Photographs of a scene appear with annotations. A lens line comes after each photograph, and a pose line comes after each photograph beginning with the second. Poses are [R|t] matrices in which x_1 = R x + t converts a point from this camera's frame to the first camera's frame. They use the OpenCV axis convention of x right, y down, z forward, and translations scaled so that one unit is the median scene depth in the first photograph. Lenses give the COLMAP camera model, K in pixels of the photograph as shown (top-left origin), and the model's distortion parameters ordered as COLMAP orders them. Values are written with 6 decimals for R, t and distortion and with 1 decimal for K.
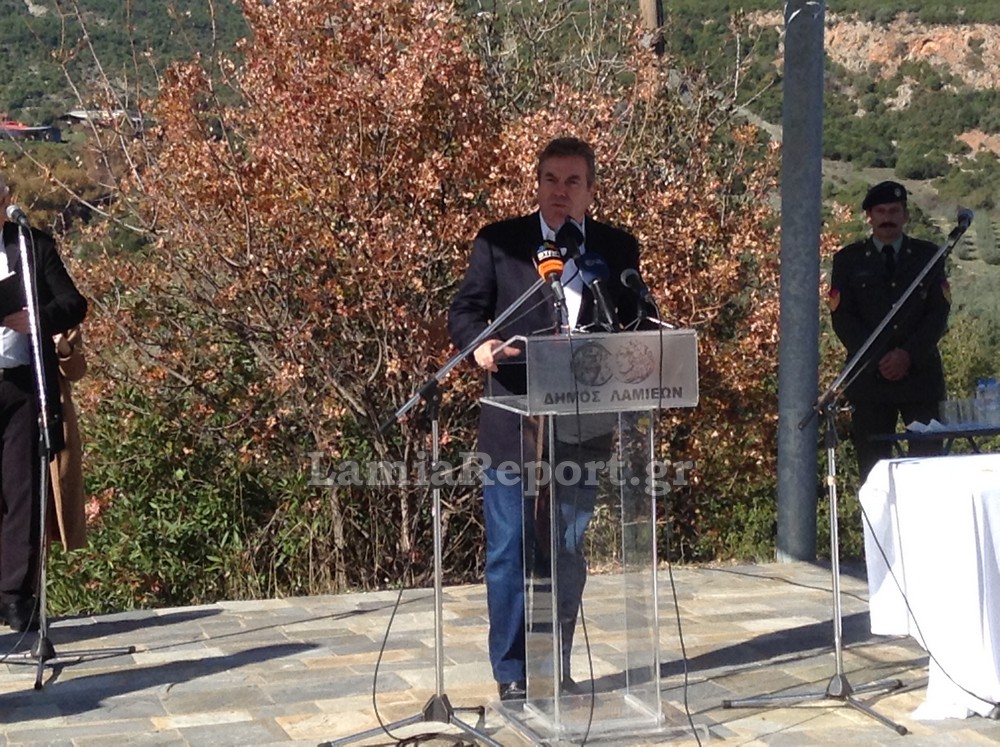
lens RADIAL K [[2529.5, 0, 575.4], [0, 2529.5, 371.8], [0, 0, 1]] dist [0.203709, -0.383480]
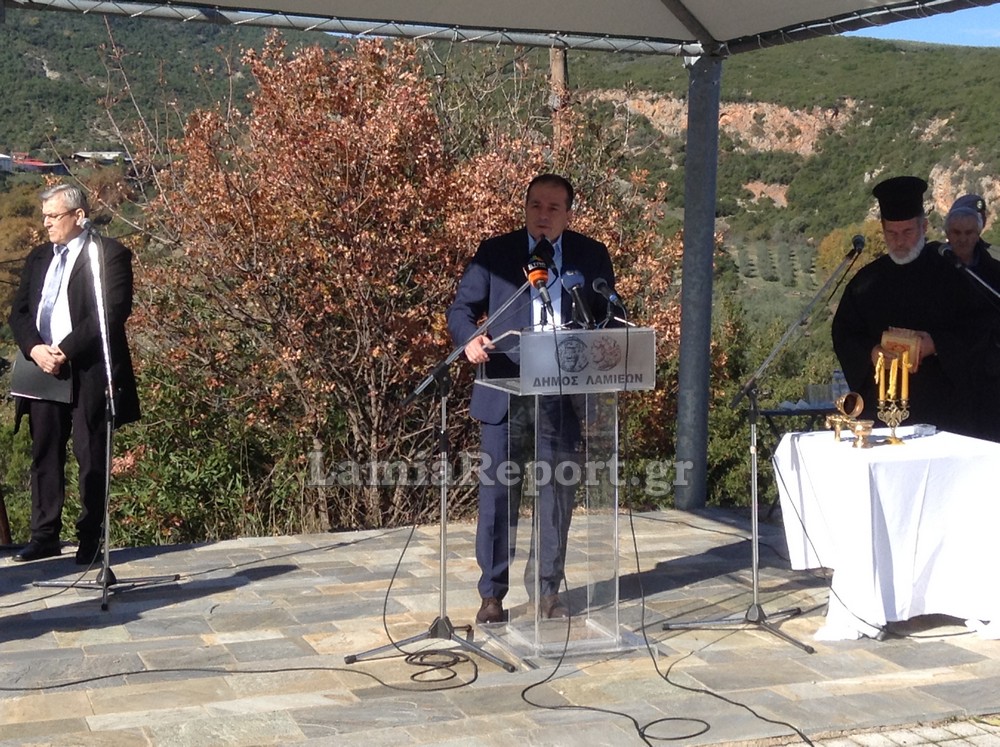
lens RADIAL K [[1764.5, 0, 500.0], [0, 1764.5, 373.5], [0, 0, 1]] dist [0.243768, -1.078877]
pose [[0.997603, 0.013836, 0.067802, -0.064944], [-0.014608, 0.999834, 0.010909, -0.001954], [-0.067640, -0.011874, 0.997639, 0.104049]]
